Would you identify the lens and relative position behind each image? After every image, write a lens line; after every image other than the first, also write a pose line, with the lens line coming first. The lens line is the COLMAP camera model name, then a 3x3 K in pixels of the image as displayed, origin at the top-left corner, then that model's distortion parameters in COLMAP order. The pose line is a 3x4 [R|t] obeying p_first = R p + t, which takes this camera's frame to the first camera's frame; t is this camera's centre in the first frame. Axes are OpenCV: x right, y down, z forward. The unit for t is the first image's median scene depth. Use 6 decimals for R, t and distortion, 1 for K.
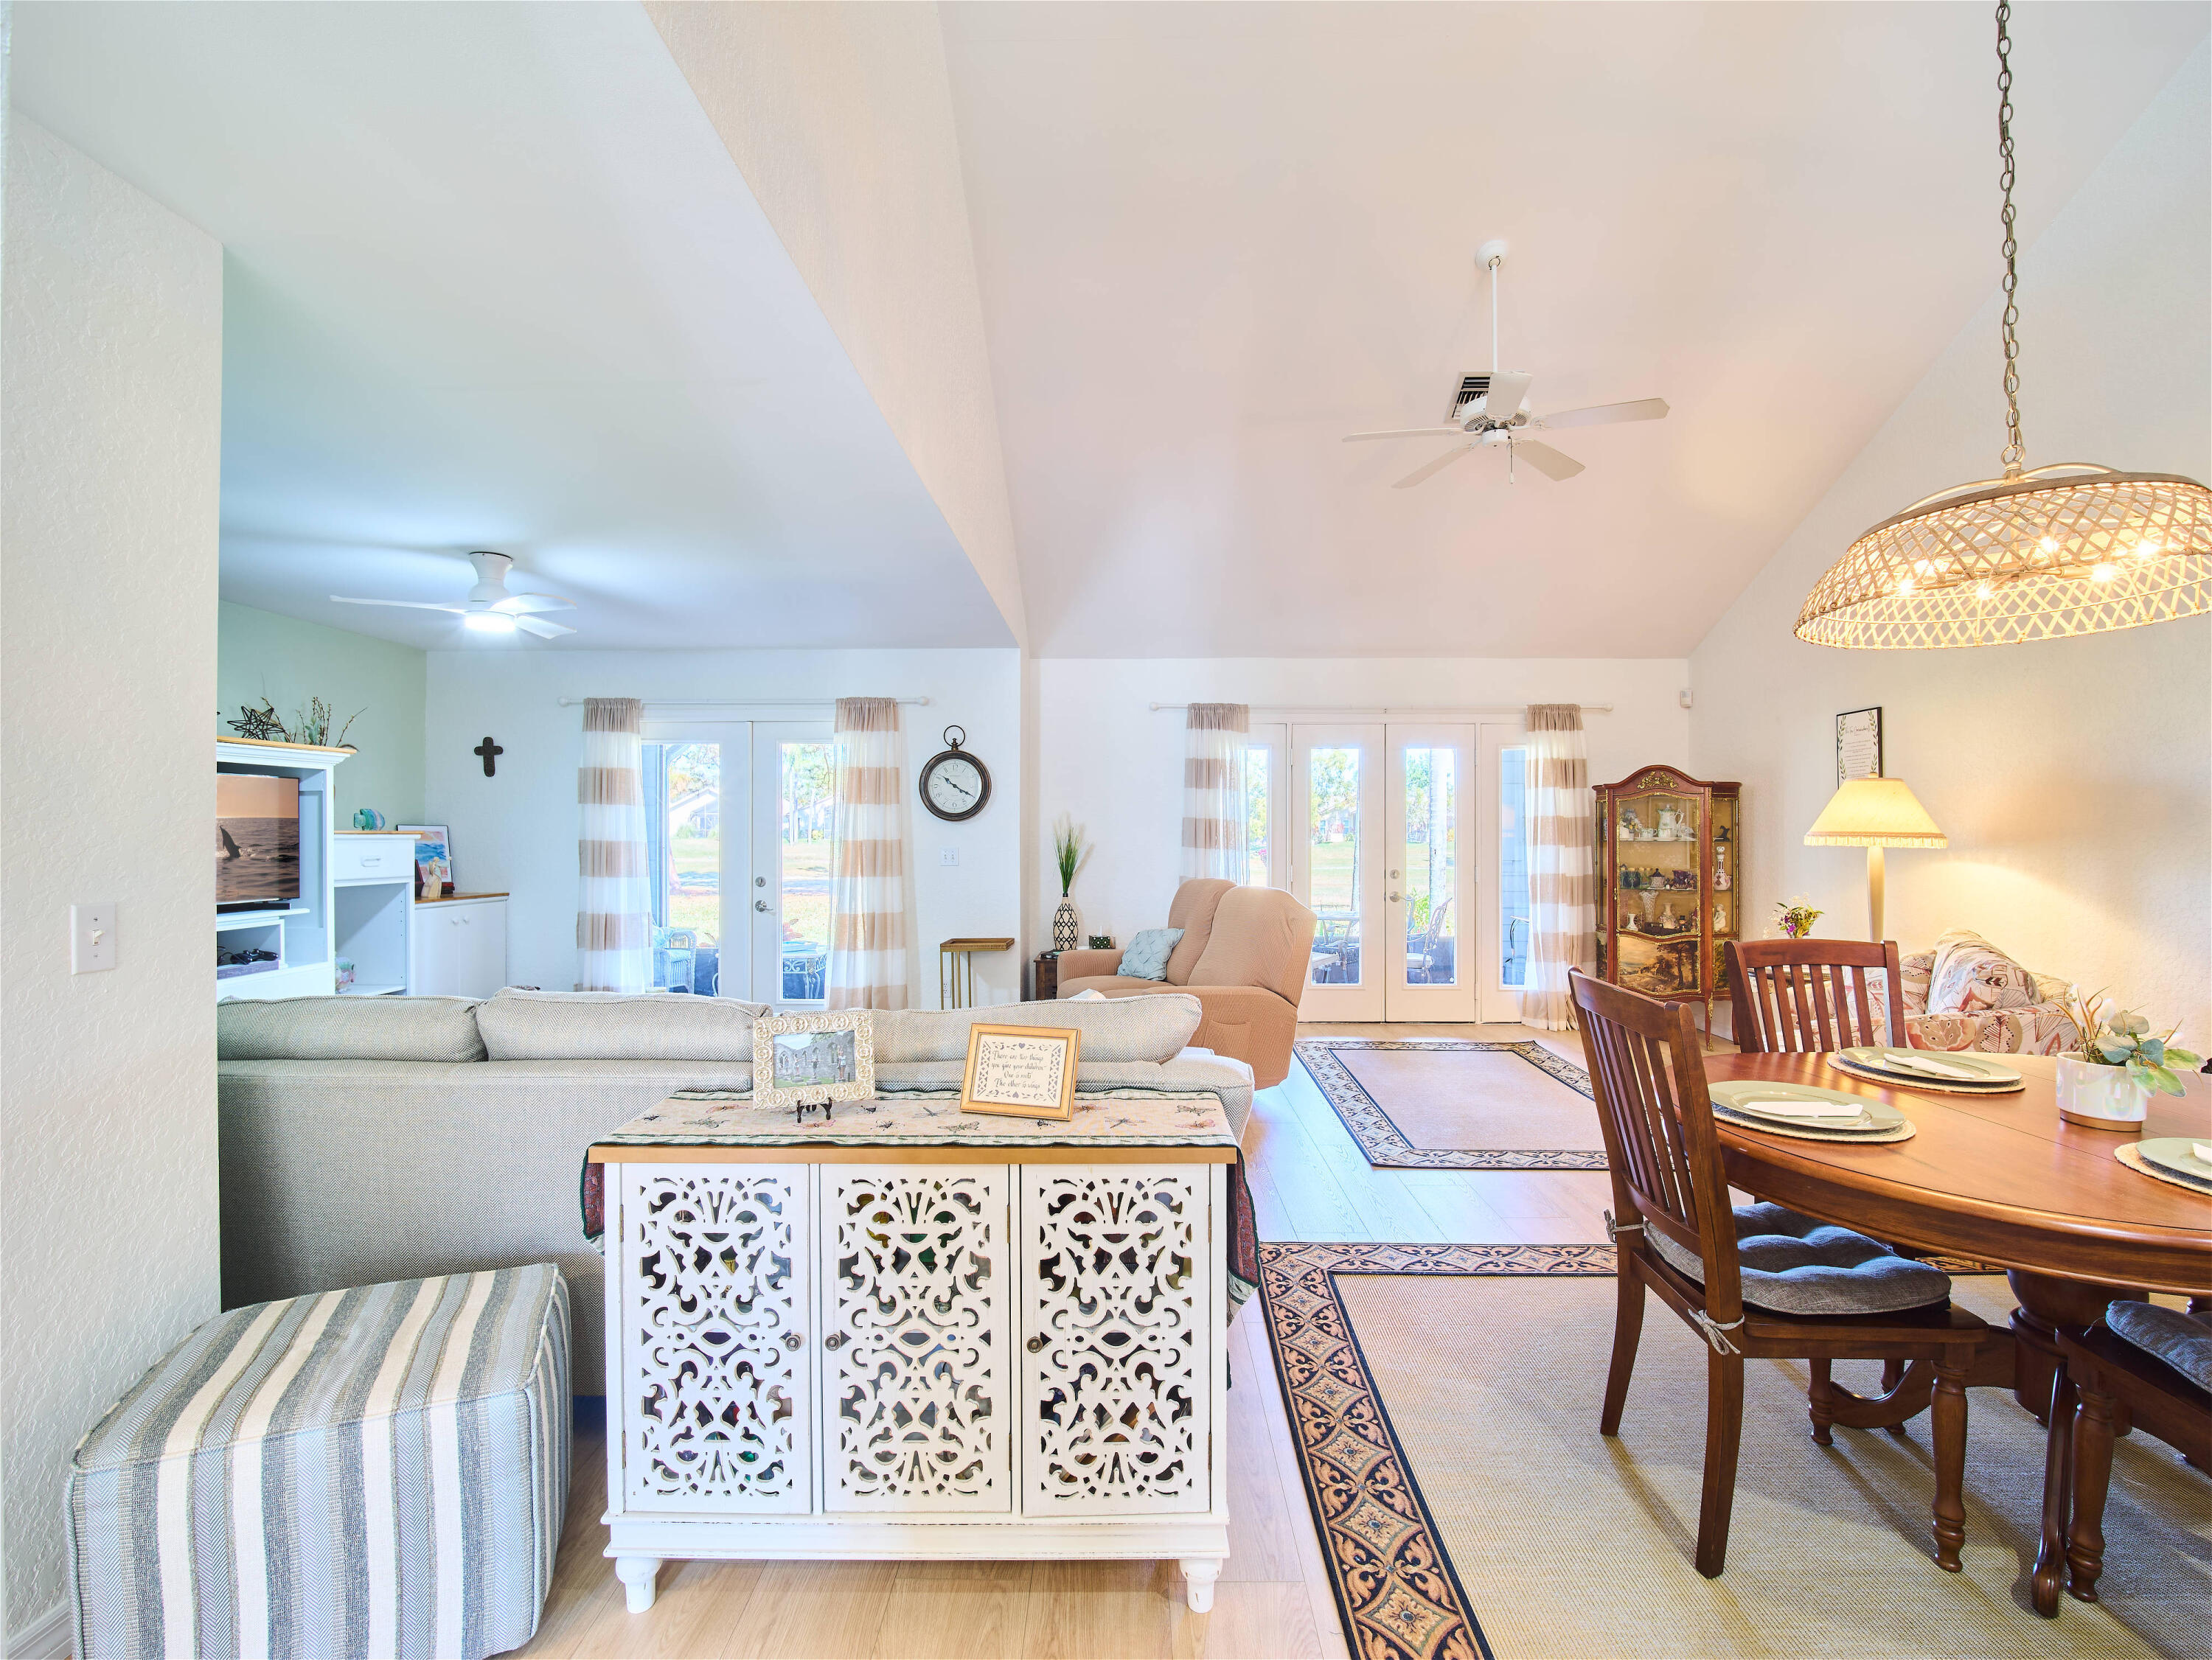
lens RADIAL K [[980.3, 0, 1112.6], [0, 980.3, 831.4], [0, 0, 1]] dist [-0.002038, -0.001947]
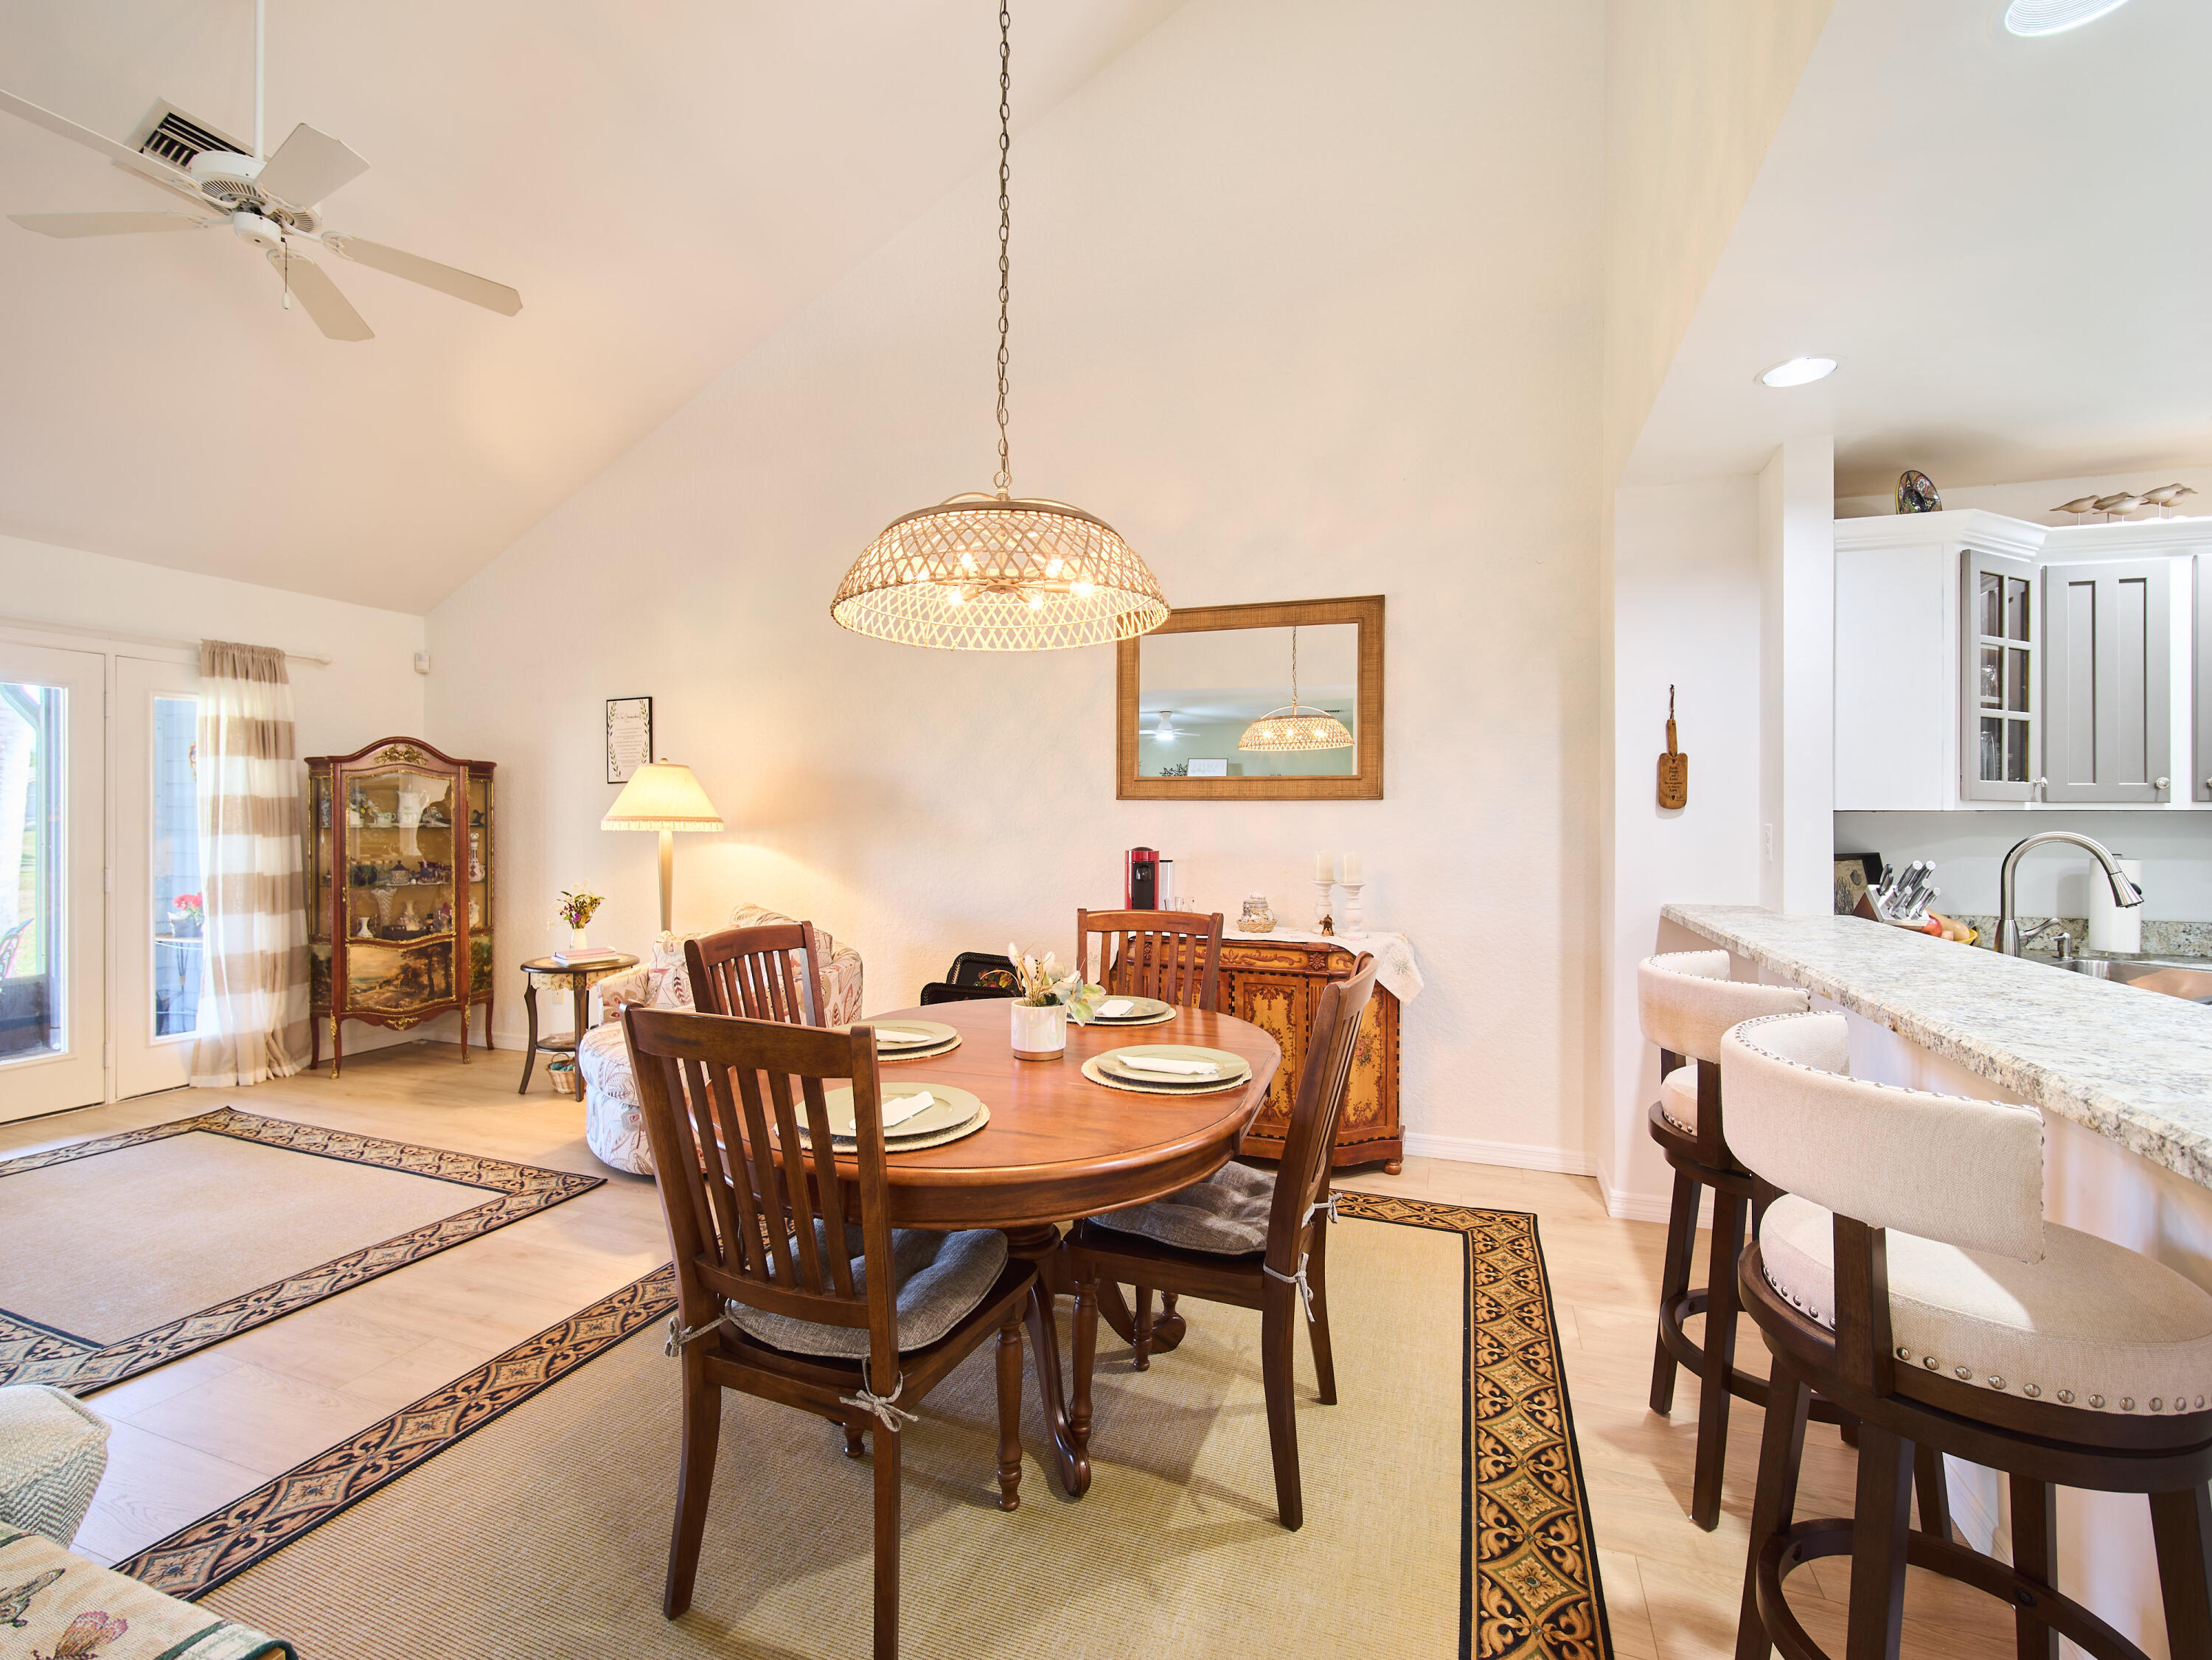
lens RADIAL K [[980.3, 0, 1110.7], [0, 980.3, 819.8], [0, 0, 1]] dist [-0.002038, -0.001947]
pose [[0.332768, -0.001668, 0.943007, -0.030561], [-0.000413, 0.999998, 0.001914, 0.001348], [-0.943009, -0.001026, 0.332766, 0.148712]]
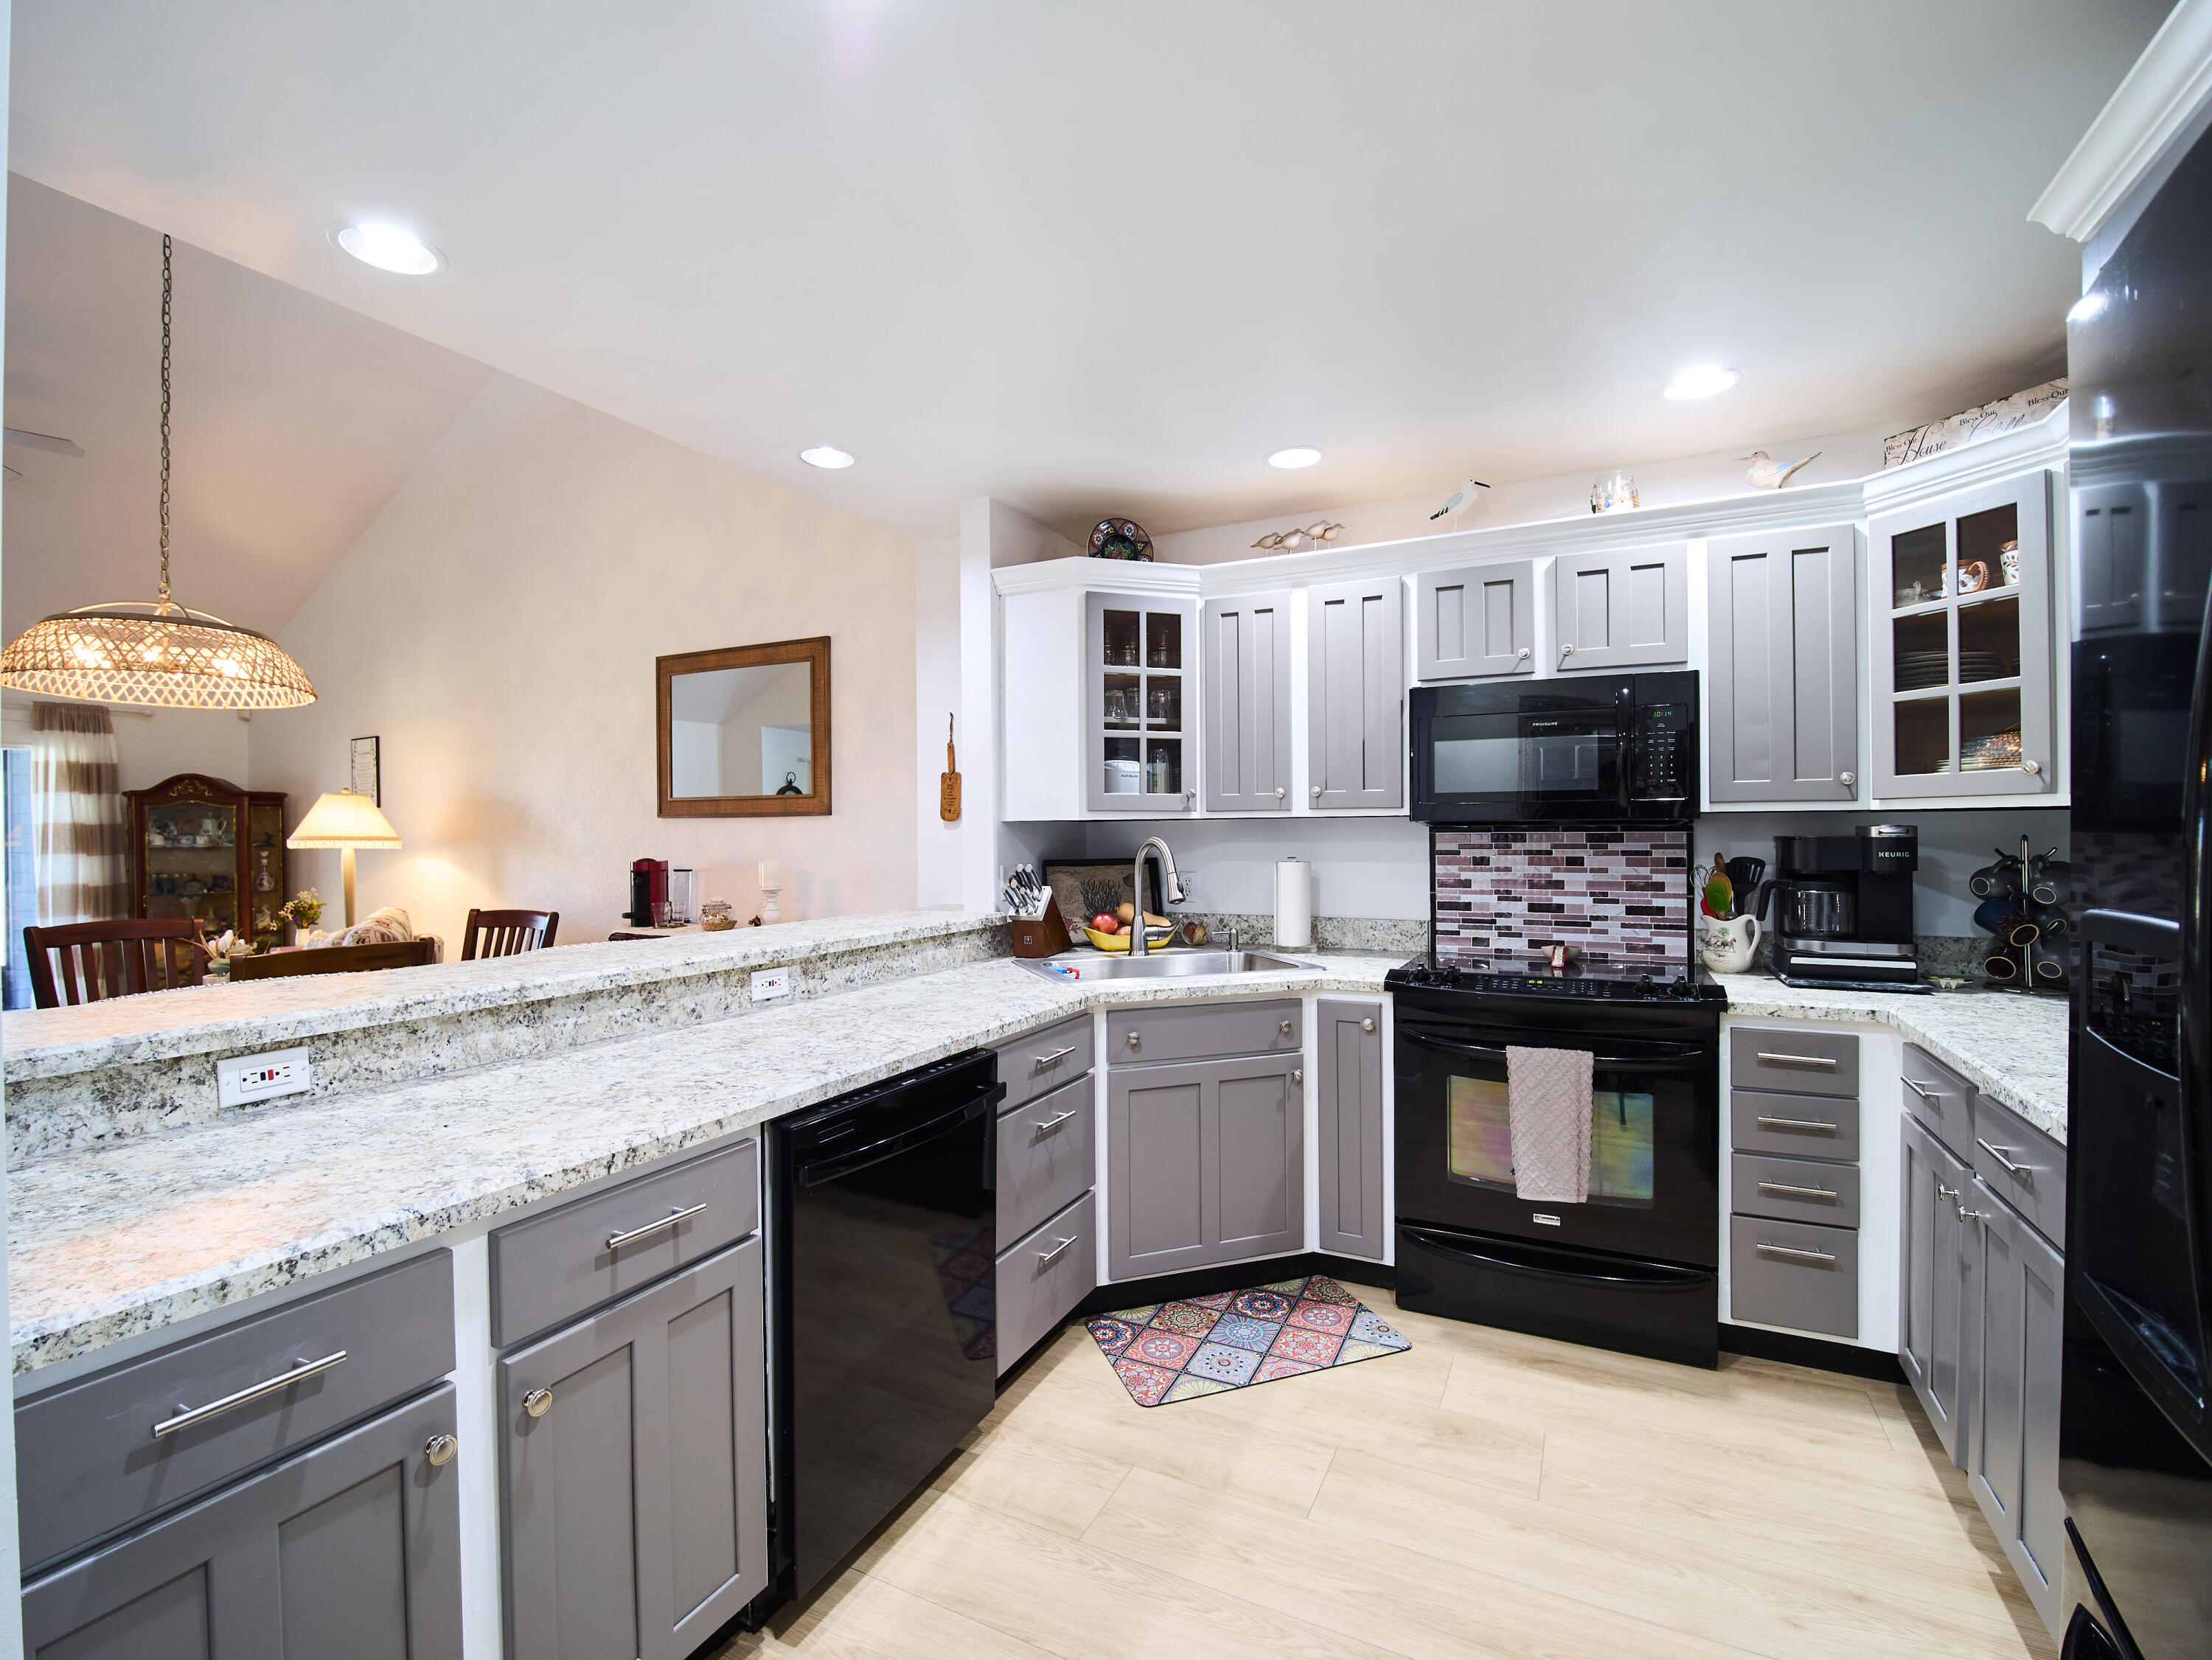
lens RADIAL K [[980.3, 0, 1090.6], [0, 980.3, 829.4], [0, 0, 1]] dist [-0.002038, -0.001947]
pose [[0.456180, -0.001901, 0.889885, 0.068881], [0.010584, 0.999939, -0.003289, 0.004481], [-0.889824, 0.010919, 0.456173, -0.317071]]
